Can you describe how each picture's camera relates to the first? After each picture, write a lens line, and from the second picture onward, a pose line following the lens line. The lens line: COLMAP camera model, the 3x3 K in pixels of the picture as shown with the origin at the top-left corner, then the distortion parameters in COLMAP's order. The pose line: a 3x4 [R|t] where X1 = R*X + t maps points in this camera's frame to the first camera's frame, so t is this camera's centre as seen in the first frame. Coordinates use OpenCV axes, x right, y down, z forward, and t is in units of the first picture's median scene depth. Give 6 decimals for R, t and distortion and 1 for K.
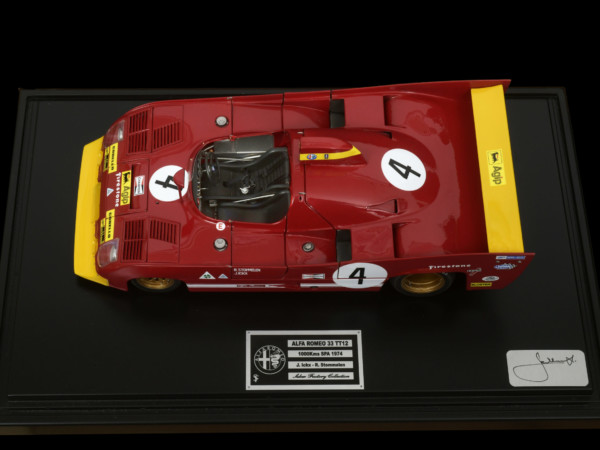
lens RADIAL K [[1215.7, 0, 298.2], [0, 1215.7, 224.7], [0, 0, 1]] dist [0.073322, 0.000000]
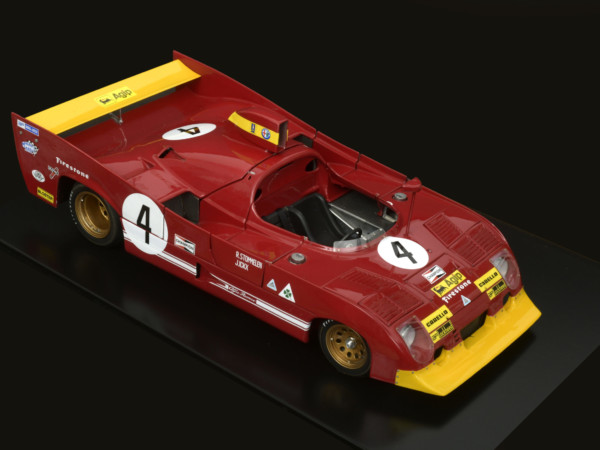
lens RADIAL K [[1215.7, 0, 300.1], [0, 1215.7, 224.8], [0, 0, 1]] dist [0.073322, 0.000000]
pose [[-0.771074, -0.387679, 0.505123, -0.454524], [0.502943, 0.115696, 0.856541, -0.762072], [-0.390504, 0.914505, 0.105770, 0.934467]]
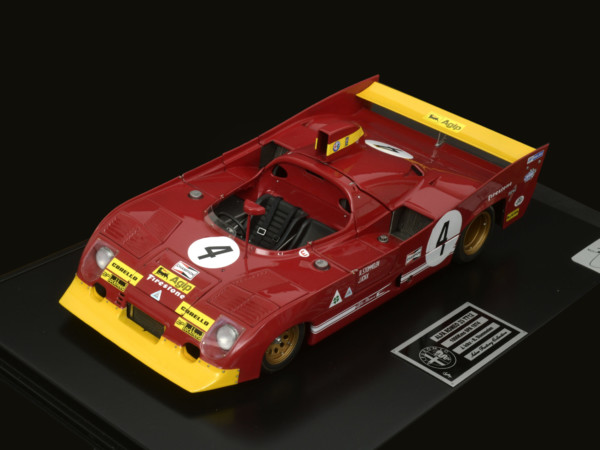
lens RADIAL K [[1215.7, 0, 301.9], [0, 1215.7, 225.1], [0, 0, 1]] dist [0.073322, 0.000000]
pose [[0.659333, -0.321615, 0.679591, -0.617928], [0.593409, 0.777641, -0.207703, 0.156557], [-0.461677, 0.540221, 0.703573, 0.397328]]
